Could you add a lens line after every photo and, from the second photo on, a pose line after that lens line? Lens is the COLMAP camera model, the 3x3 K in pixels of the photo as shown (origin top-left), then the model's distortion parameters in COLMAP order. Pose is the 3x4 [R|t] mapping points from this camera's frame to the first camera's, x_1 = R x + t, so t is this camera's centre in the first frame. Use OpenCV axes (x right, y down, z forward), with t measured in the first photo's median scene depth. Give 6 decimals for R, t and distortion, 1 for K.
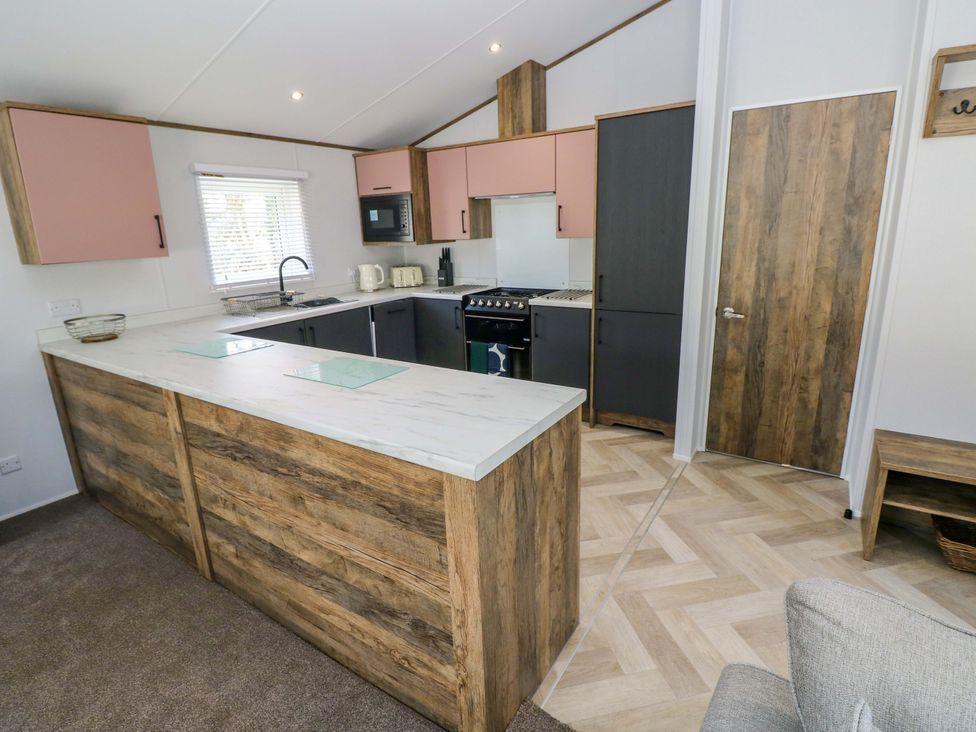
lens RADIAL K [[506.4, 0, 486.2], [0, 506.4, 356.2], [0, 0, 1]] dist [0.004095, -0.015395]
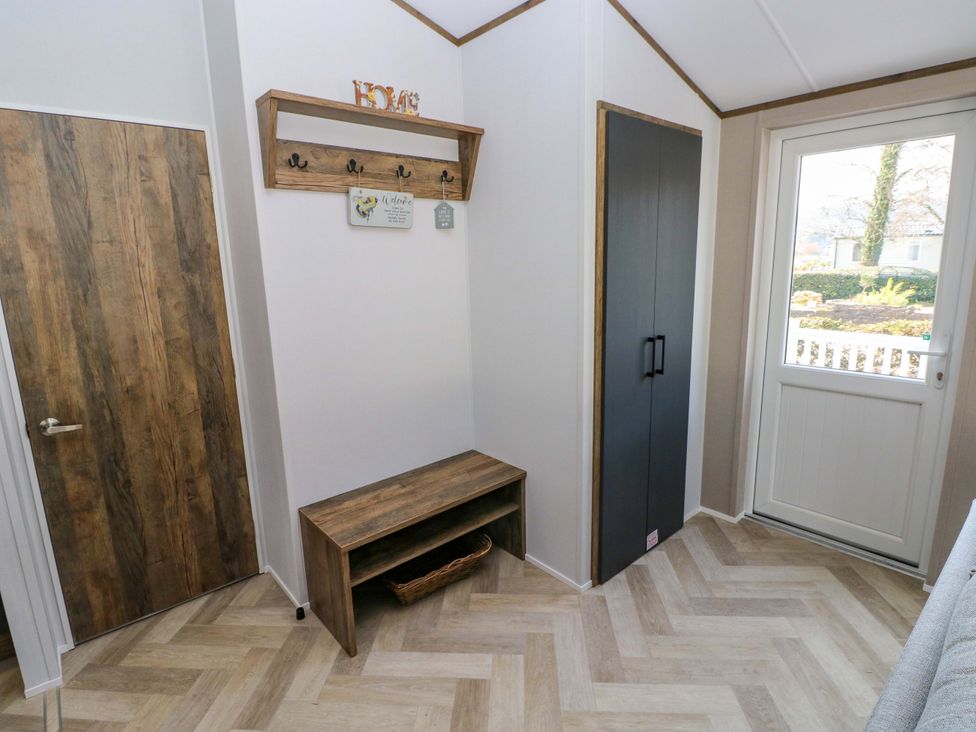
lens RADIAL K [[507.3, 0, 484.9], [0, 507.3, 358.1], [0, 0, 1]] dist [0.001716, -0.015967]
pose [[0.263728, -0.158835, 0.951430, 0.045701], [0.259794, 0.961598, 0.088520, -0.087980], [-0.928954, 0.223830, 0.294865, 0.319916]]
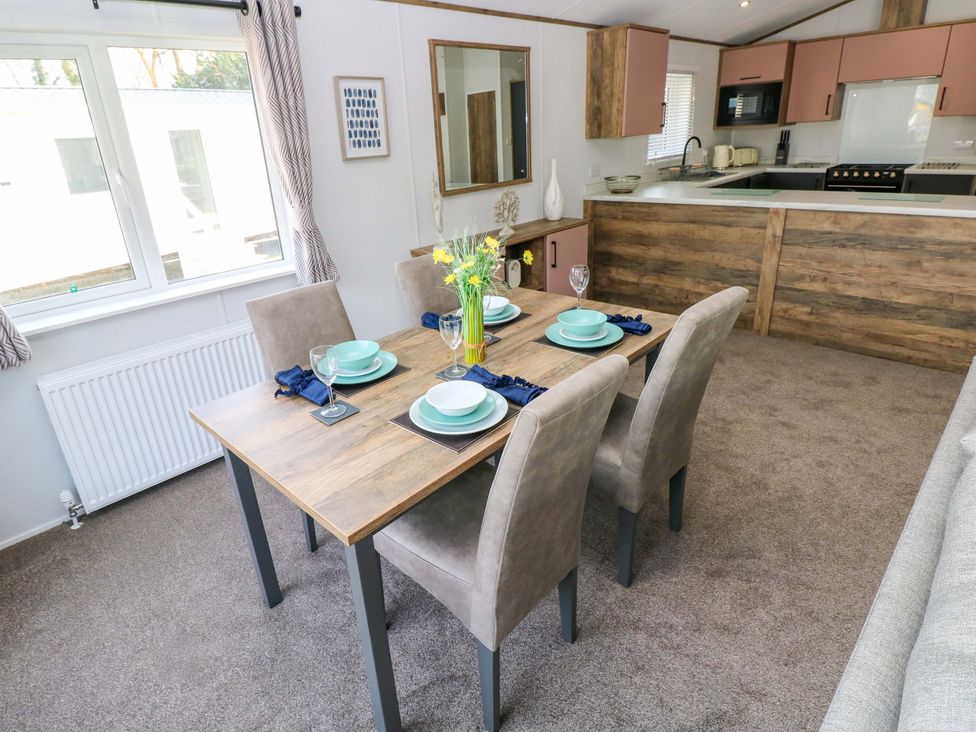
lens RADIAL K [[537.0, 0, 457.9], [0, 537.0, 338.7], [0, 0, 1]] dist [0.004747, -0.016713]
pose [[0.976083, 0.050303, -0.211499, -0.878422], [-0.024340, 0.992032, 0.123613, 0.206583], [0.216032, -0.115509, 0.969530, -0.662543]]
